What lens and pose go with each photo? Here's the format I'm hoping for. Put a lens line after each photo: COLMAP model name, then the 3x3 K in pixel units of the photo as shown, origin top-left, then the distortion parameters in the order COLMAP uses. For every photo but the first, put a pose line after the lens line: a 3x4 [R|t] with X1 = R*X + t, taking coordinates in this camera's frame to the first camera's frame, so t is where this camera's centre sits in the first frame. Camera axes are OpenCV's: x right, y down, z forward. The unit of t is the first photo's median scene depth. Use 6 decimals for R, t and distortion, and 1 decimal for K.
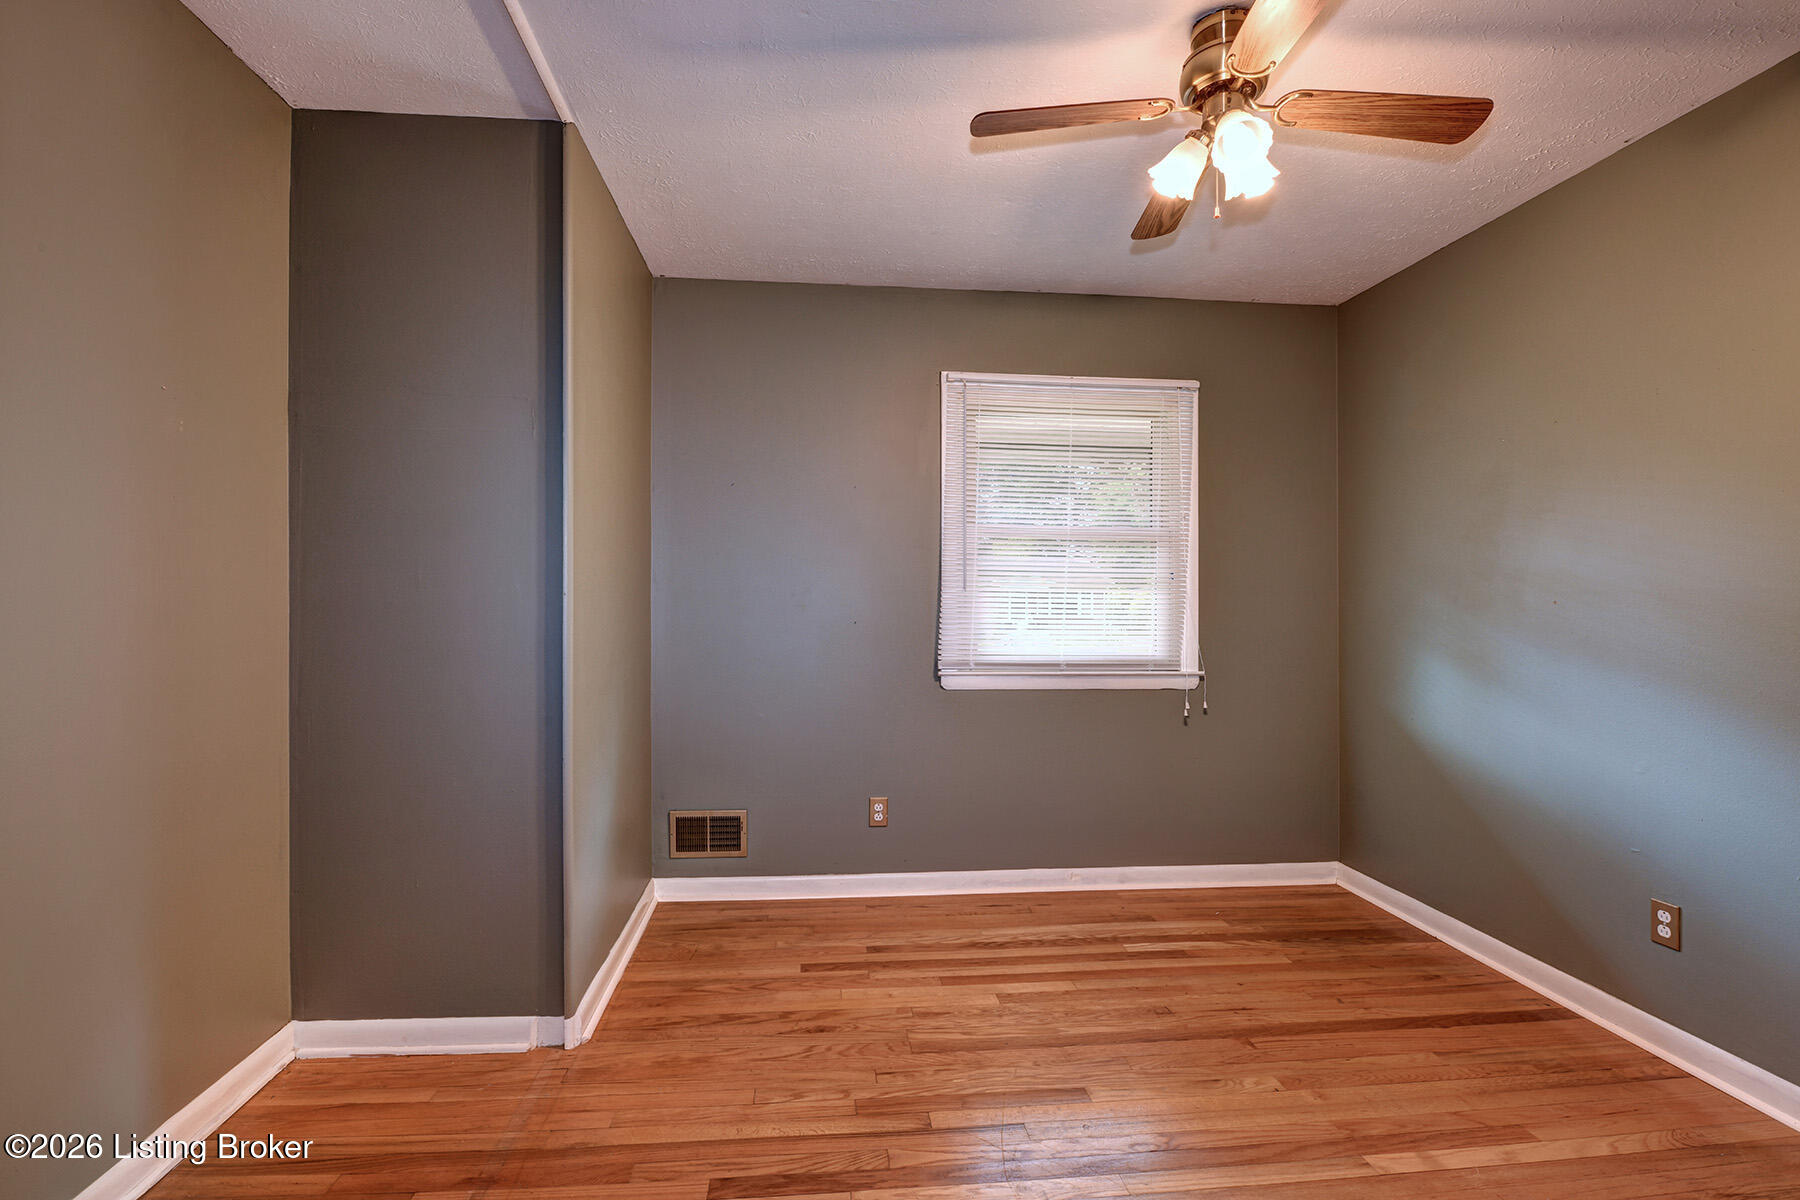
lens RADIAL K [[824.0, 0, 855.5], [0, 824.0, 601.4], [0, 0, 1]] dist [-0.025435, -0.000839]
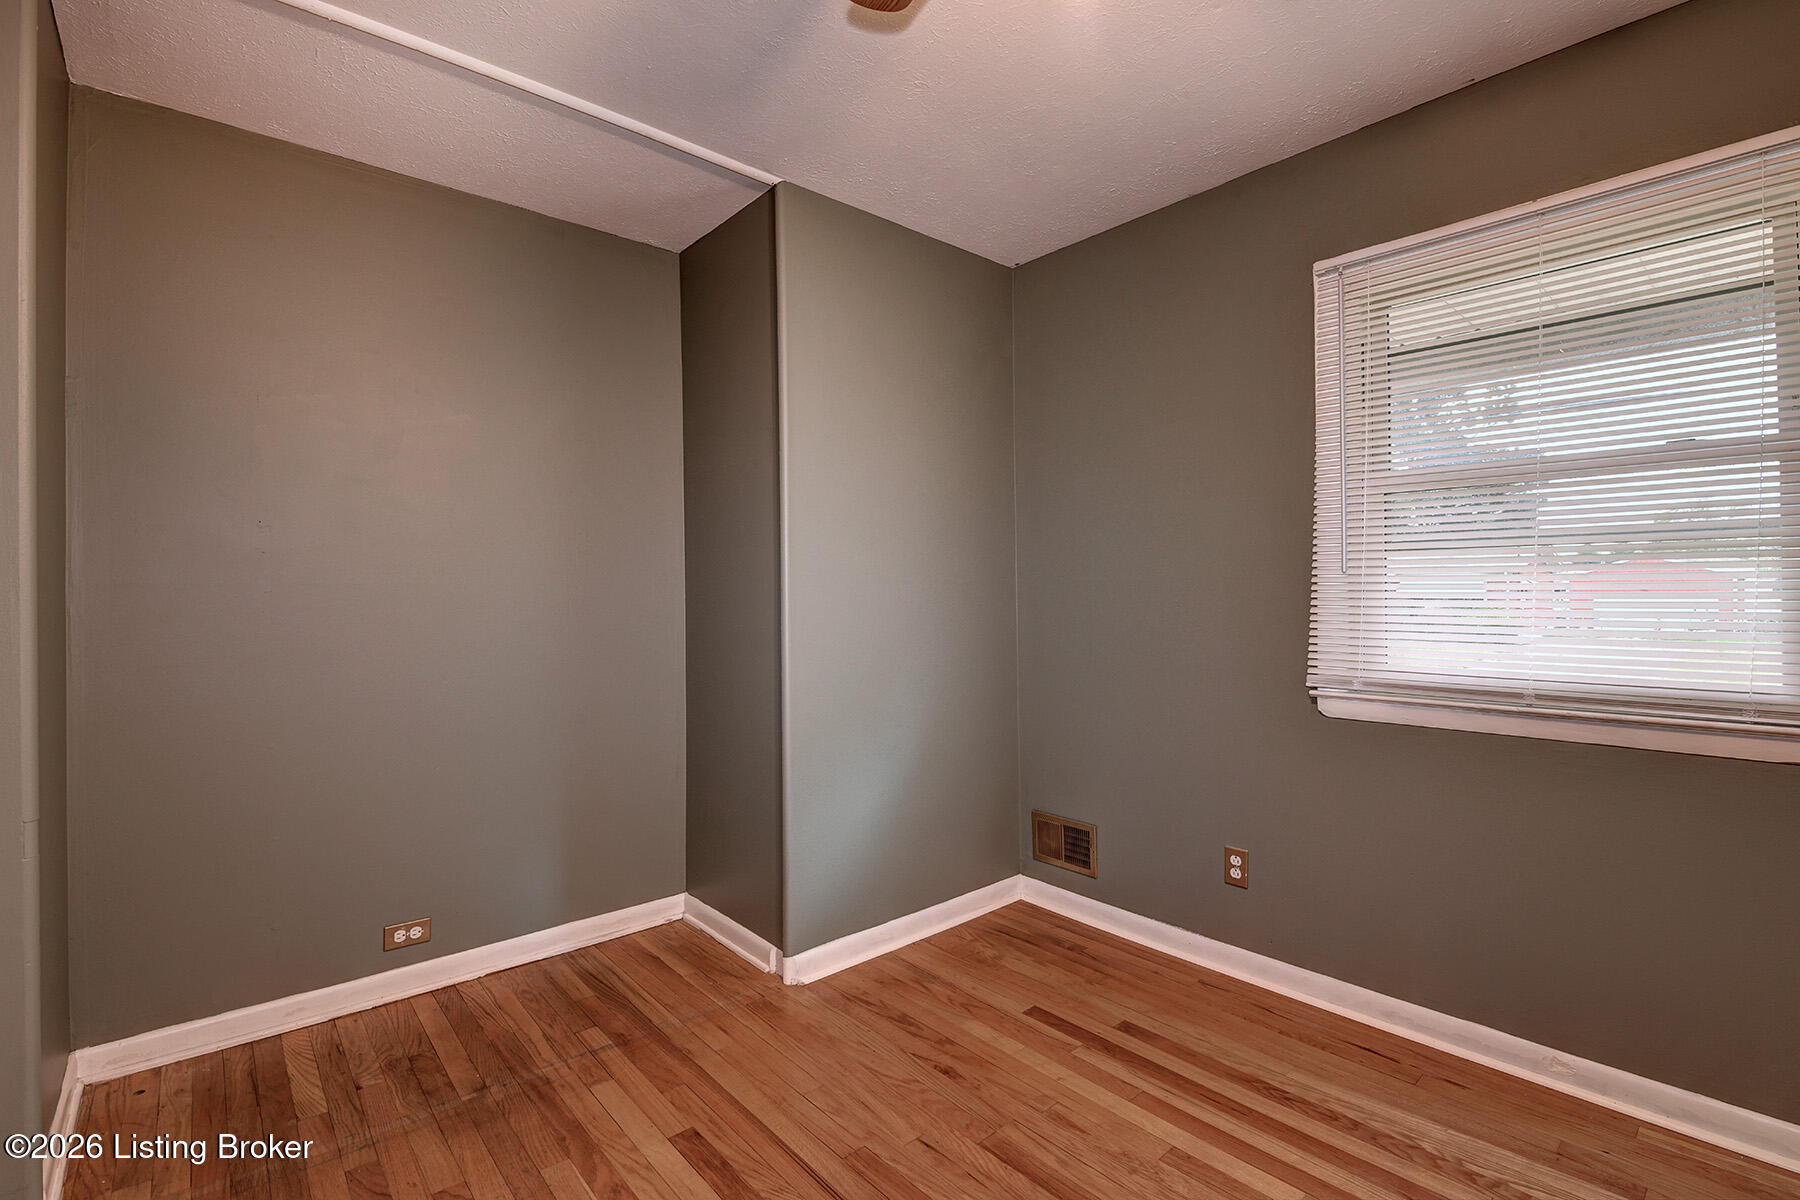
lens RADIAL K [[805.2, 0, 915.0], [0, 805.2, 604.7], [0, 0, 1]] dist [-0.013416, -0.002947]
pose [[0.600371, -0.001376, -0.799721, 0.552697], [0.011723, 0.999906, 0.007080, 0.003285], [0.799636, -0.013626, 0.600330, 0.387346]]
